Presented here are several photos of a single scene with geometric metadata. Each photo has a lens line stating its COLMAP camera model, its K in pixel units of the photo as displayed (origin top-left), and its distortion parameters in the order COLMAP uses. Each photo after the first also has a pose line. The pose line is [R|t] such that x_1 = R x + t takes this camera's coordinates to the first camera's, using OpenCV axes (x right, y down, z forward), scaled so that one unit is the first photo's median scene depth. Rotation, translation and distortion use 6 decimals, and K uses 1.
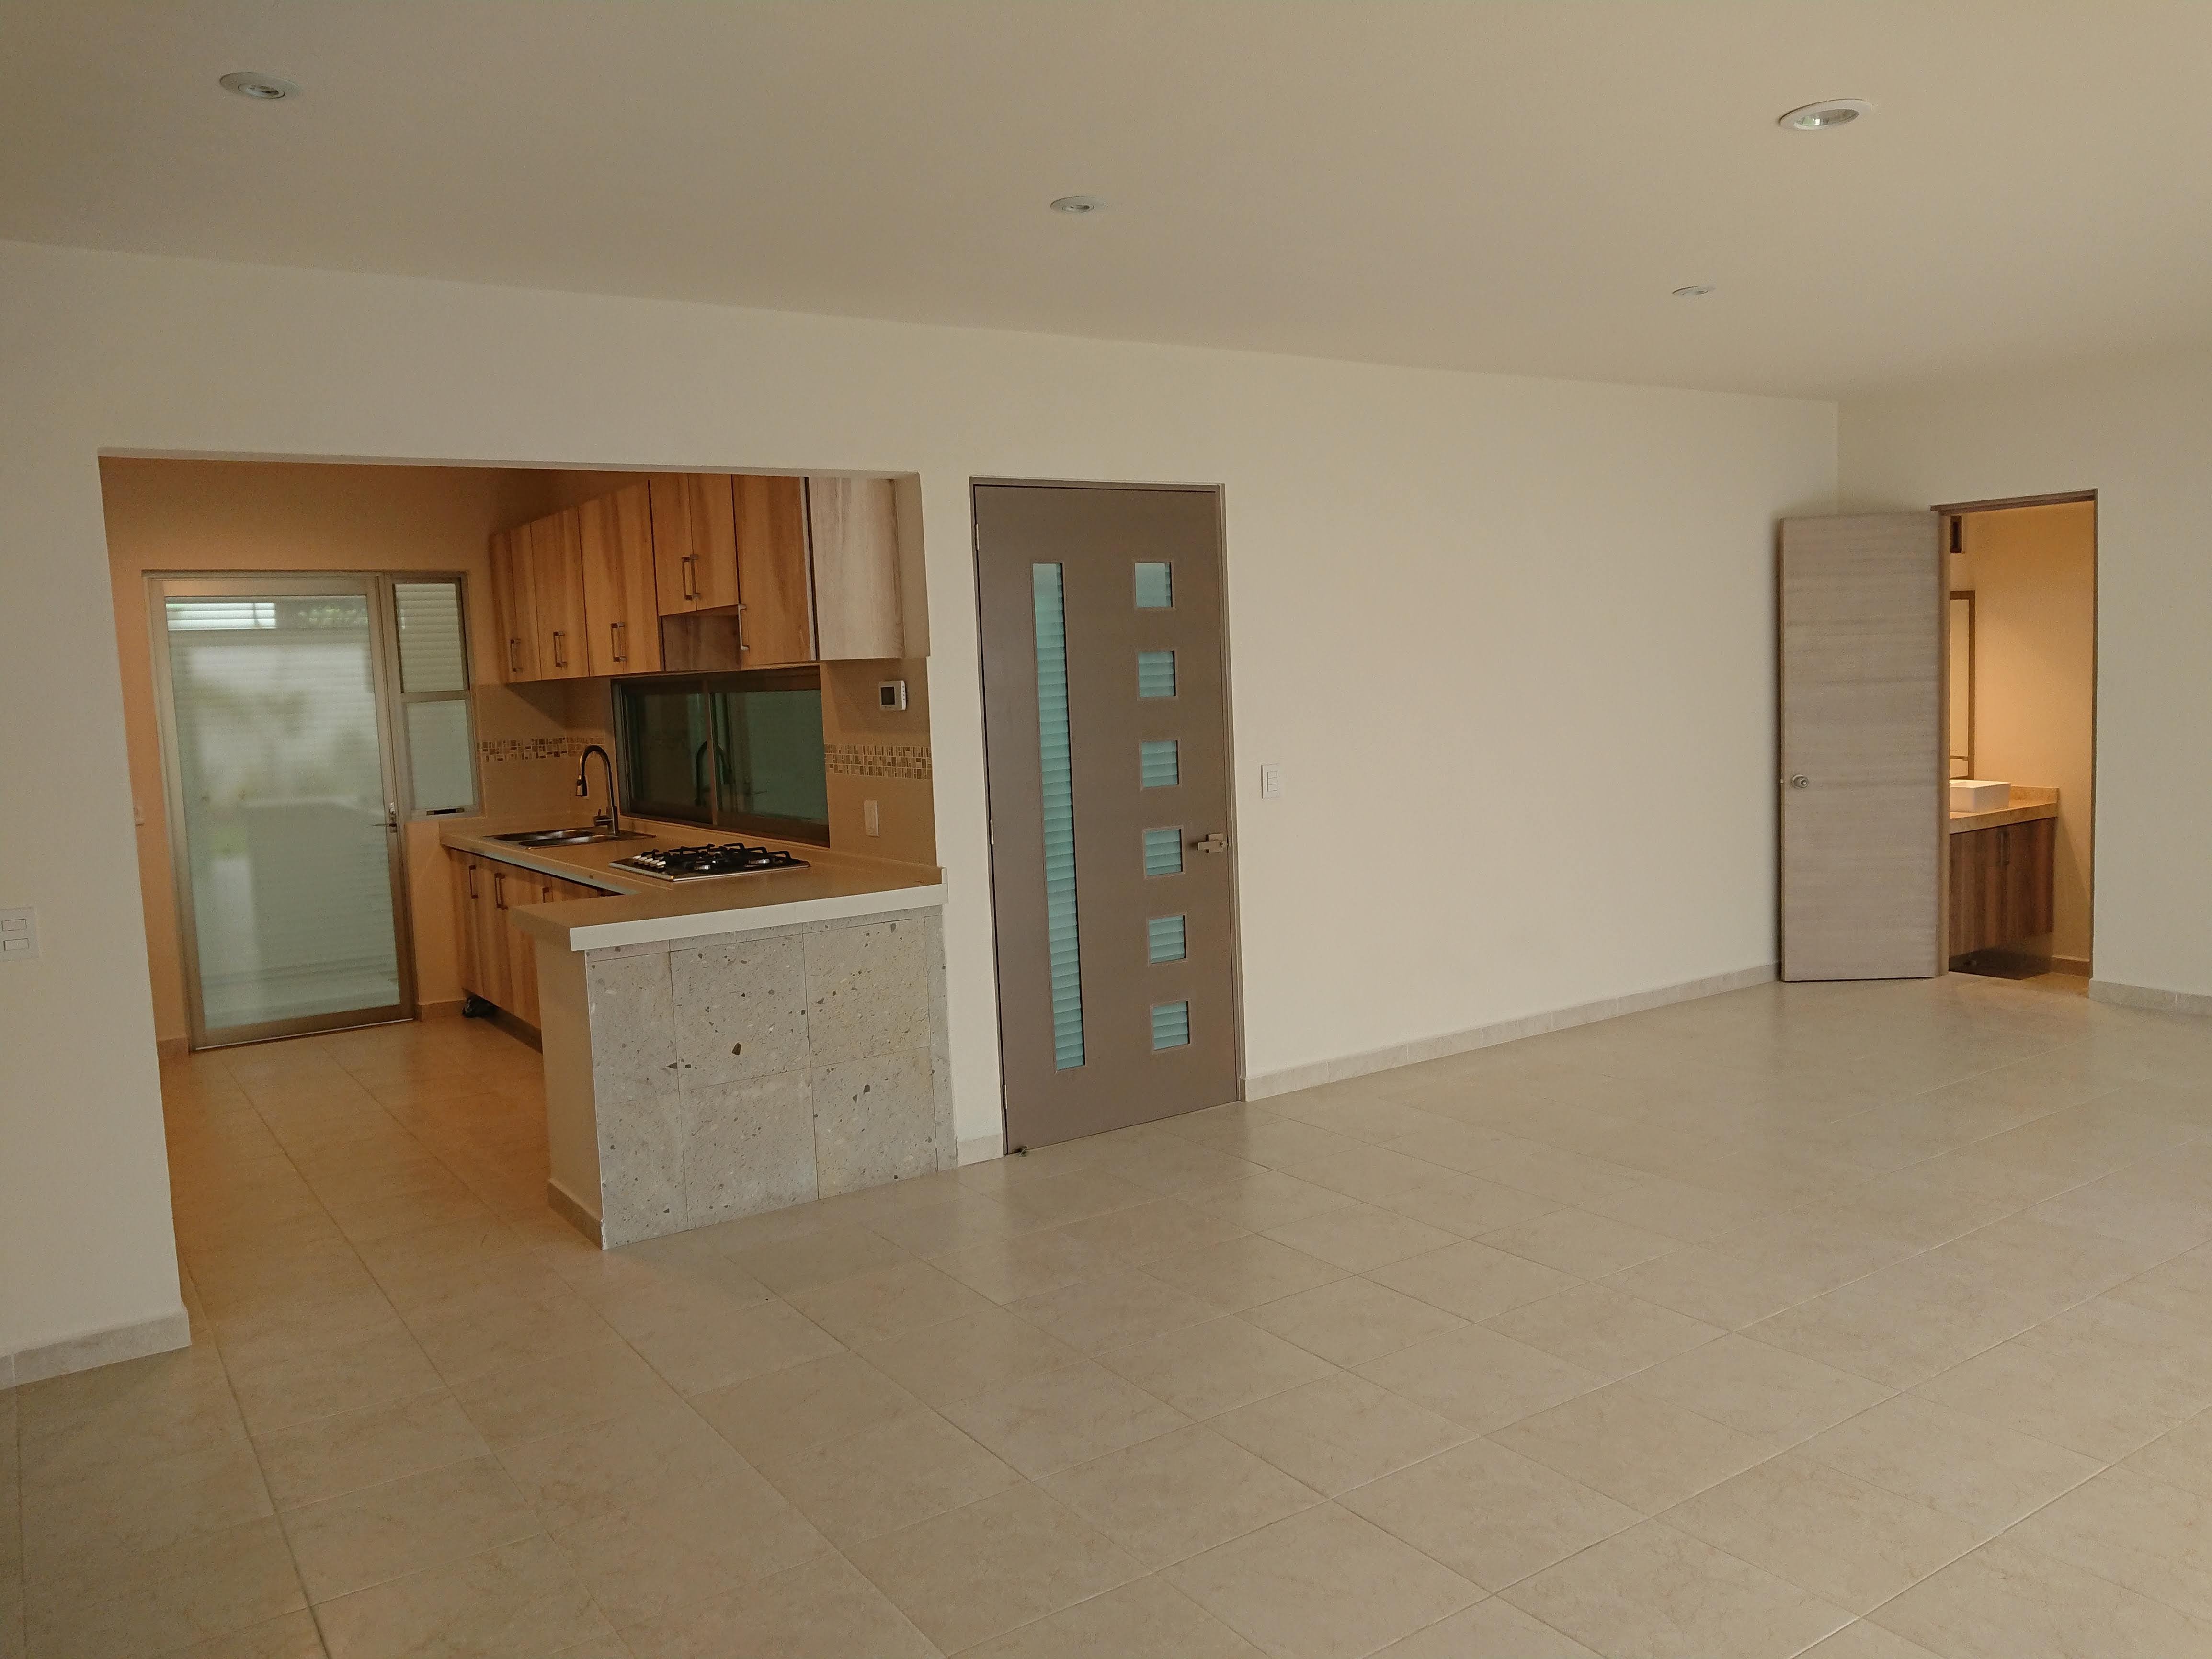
lens RADIAL K [[1655.9, 0, 1116.0], [0, 1655.9, 823.6], [0, 0, 1]] dist [-0.019064, 0.020701]
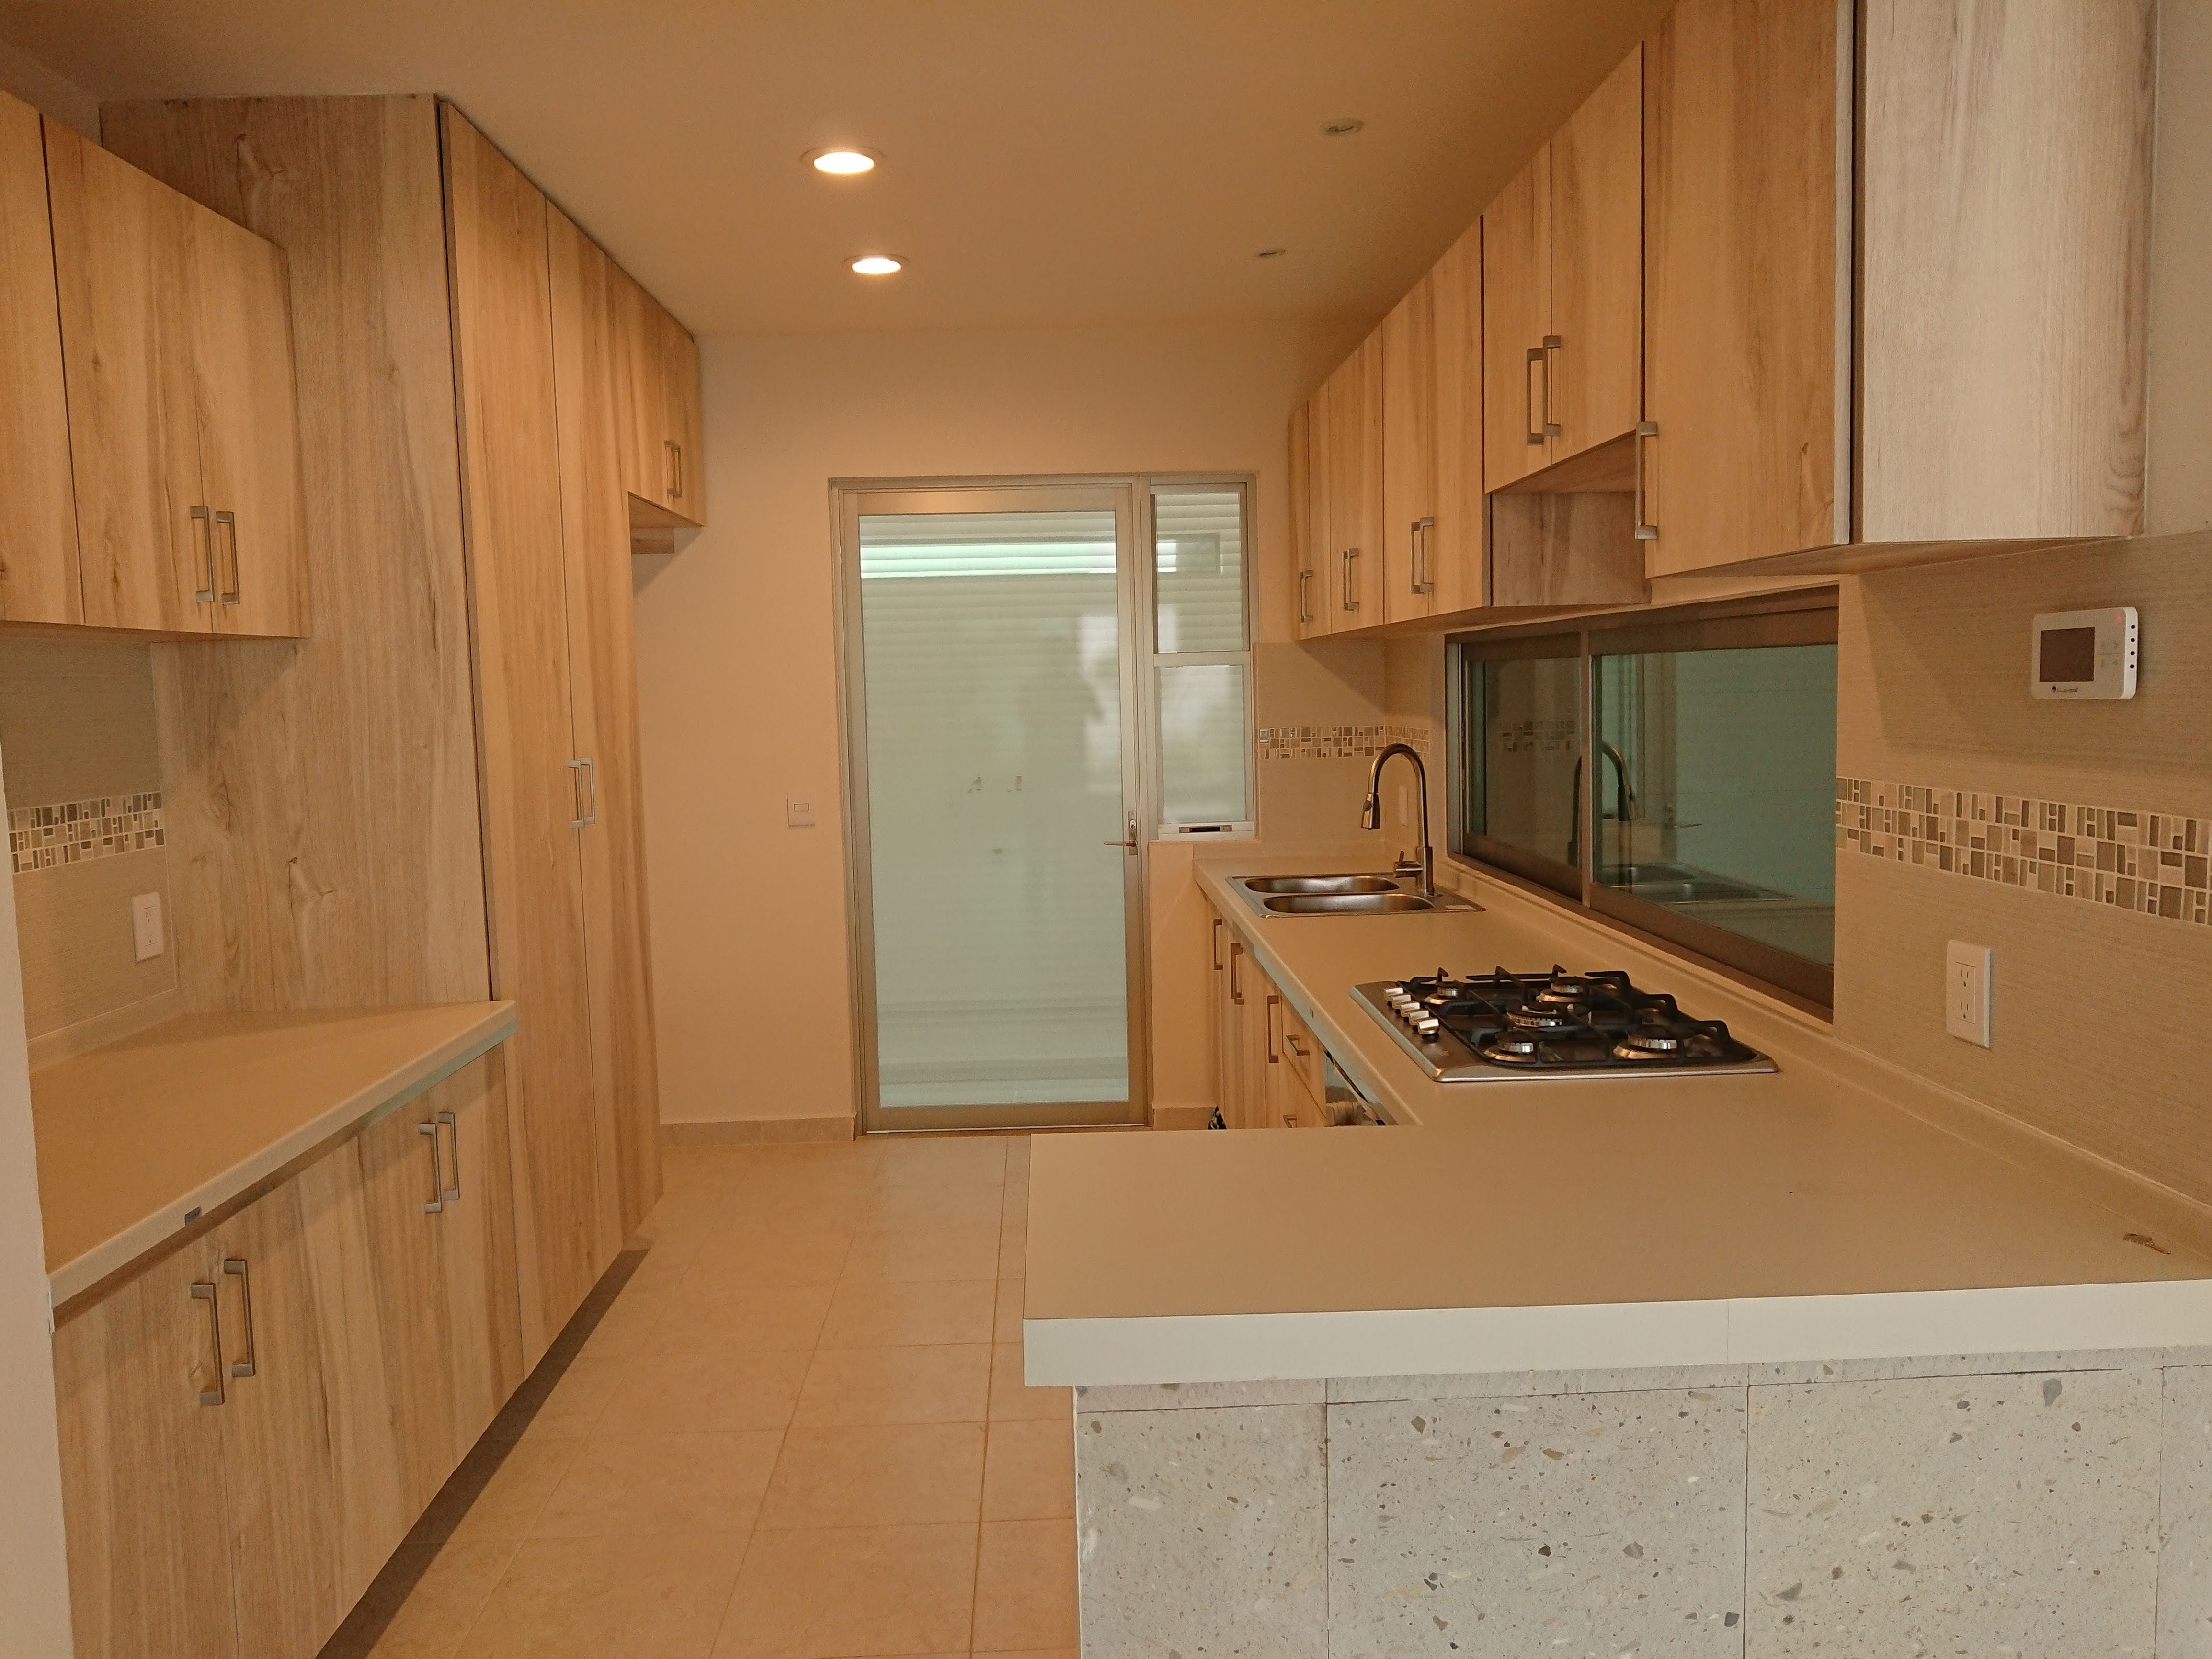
lens RADIAL K [[1655.9, 0, 1105.5], [0, 1655.9, 821.7], [0, 0, 1]] dist [-0.019064, 0.020701]
pose [[0.845474, 0.067255, -0.529765, -0.123003], [-0.061856, 0.997694, 0.027940, -0.040912], [0.530423, 0.009147, 0.847684, 0.613613]]
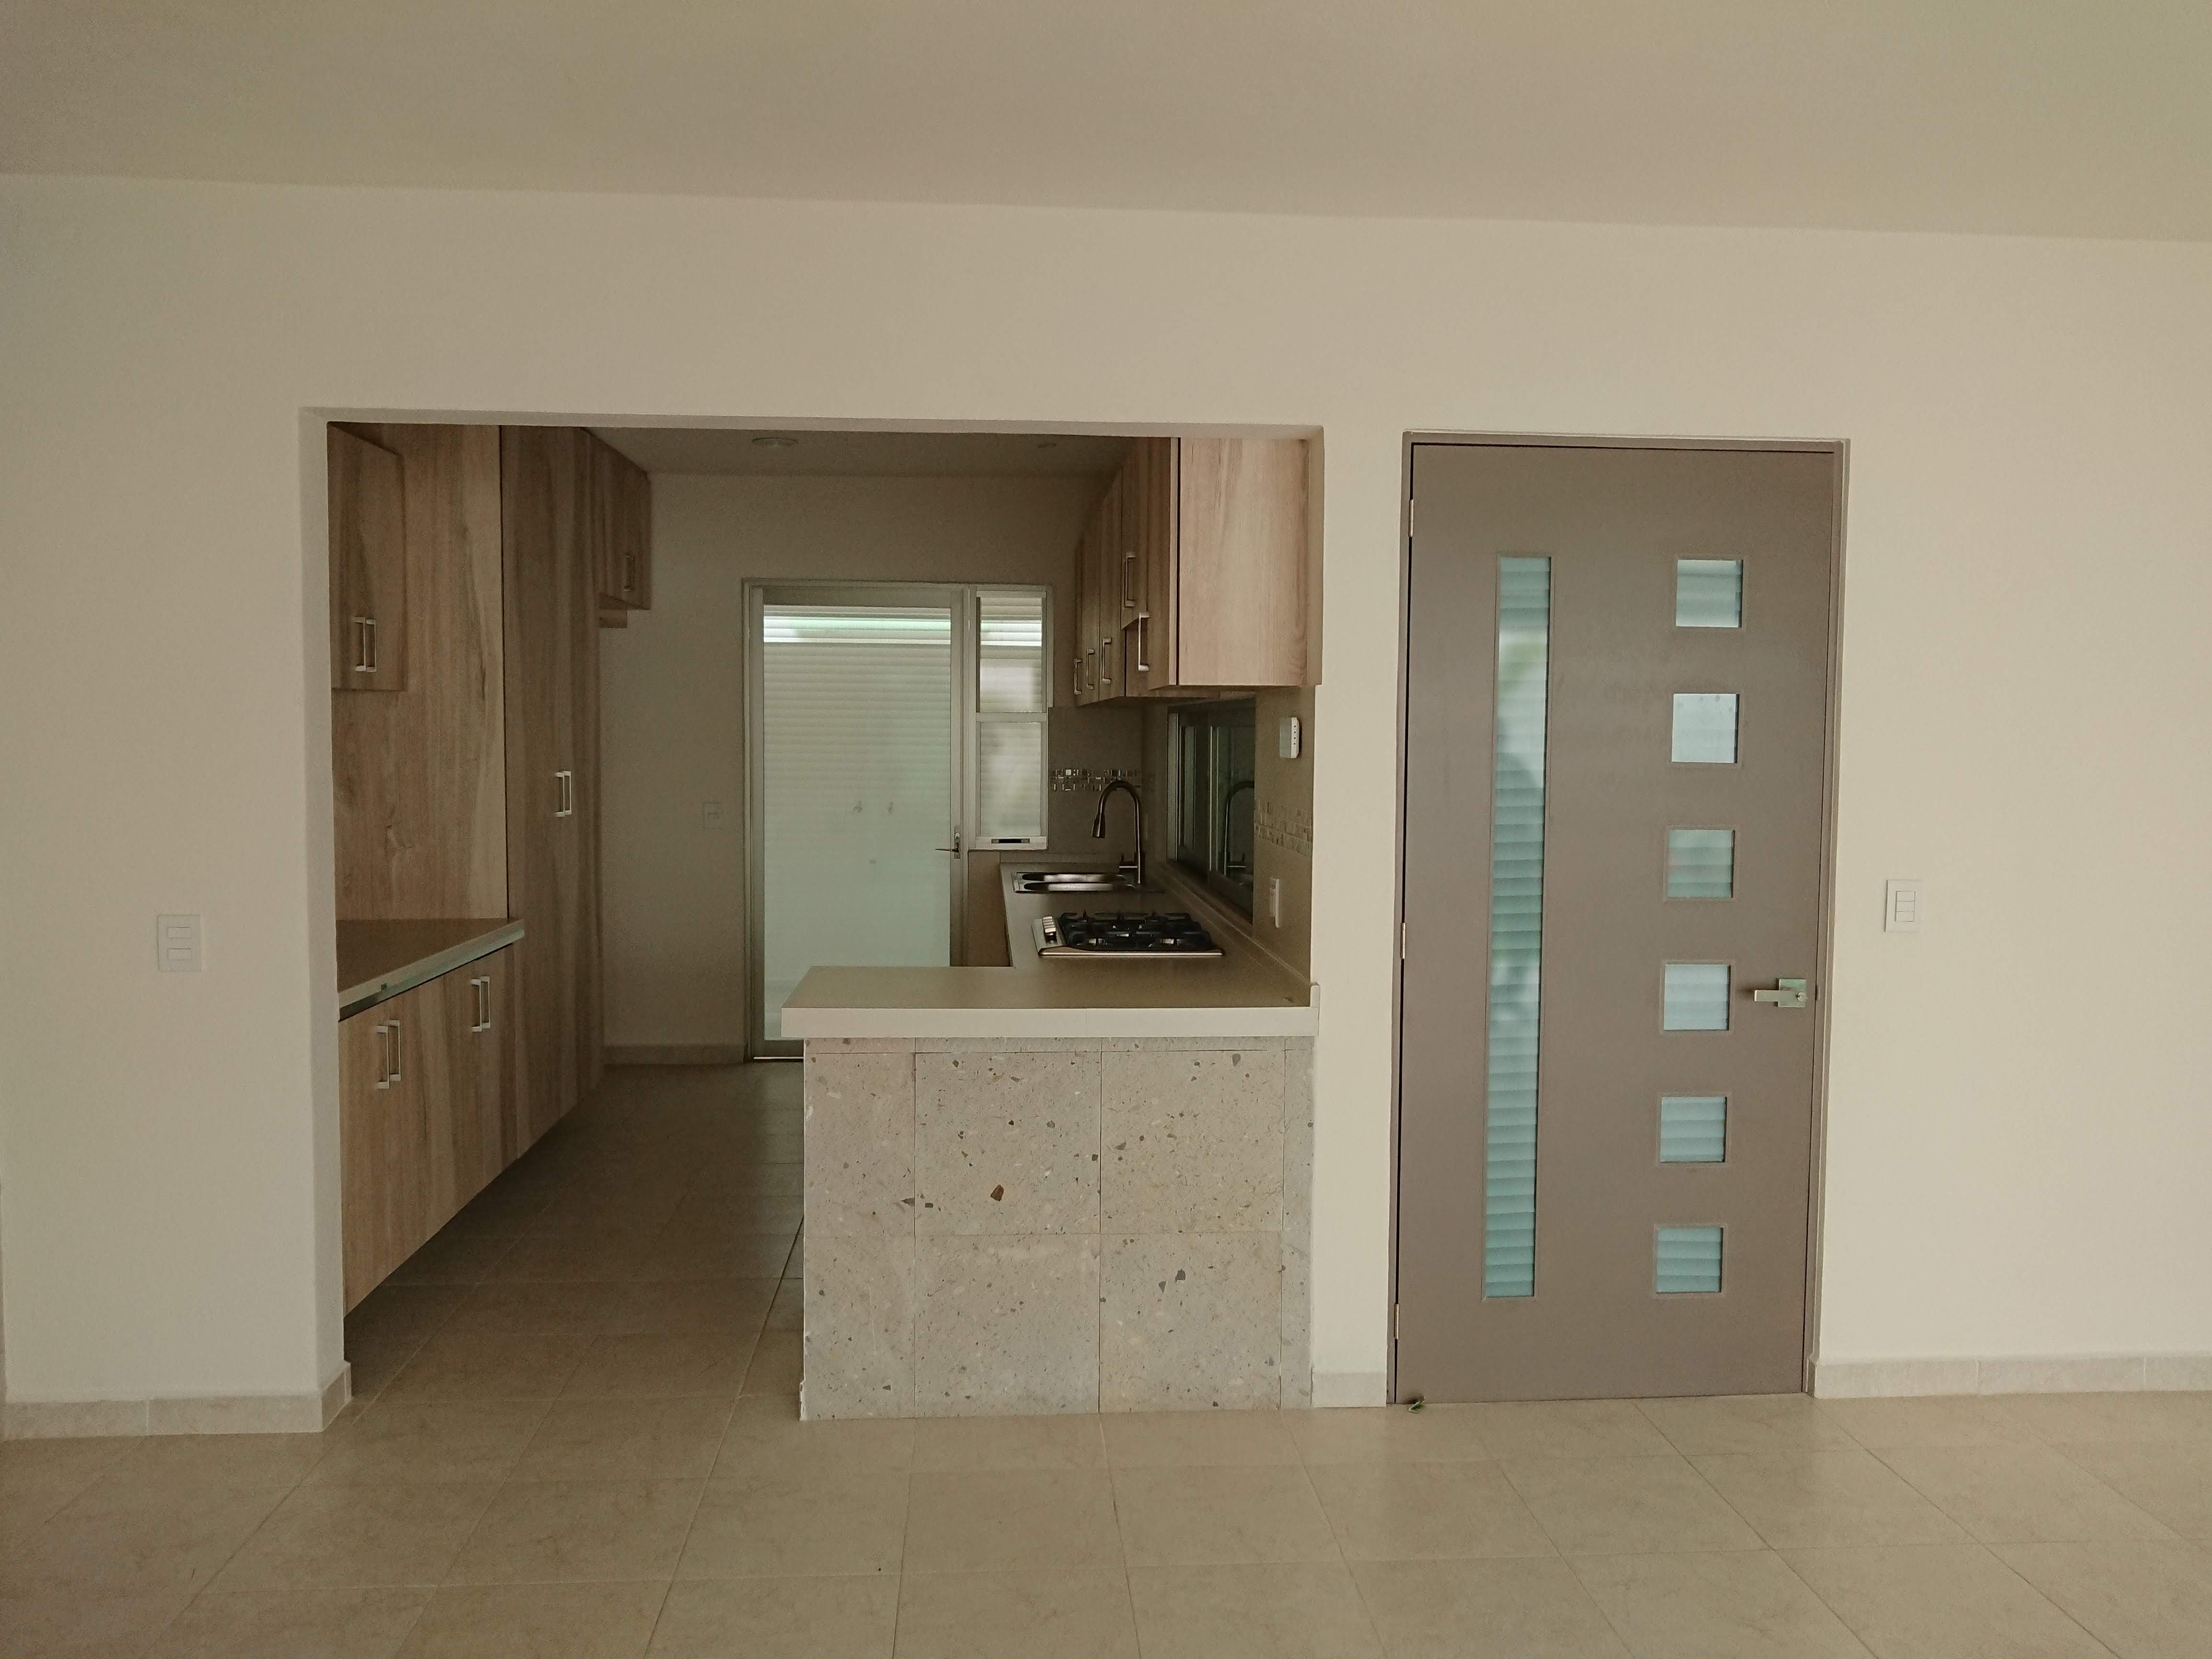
lens RADIAL K [[1655.9, 0, 1106.9], [0, 1655.9, 819.6], [0, 0, 1]] dist [-0.019064, 0.020701]
pose [[0.864550, 0.078013, -0.496456, 0.158520], [-0.092259, 0.995726, -0.004196, -0.031206], [0.494006, 0.049431, 0.868052, 0.330561]]
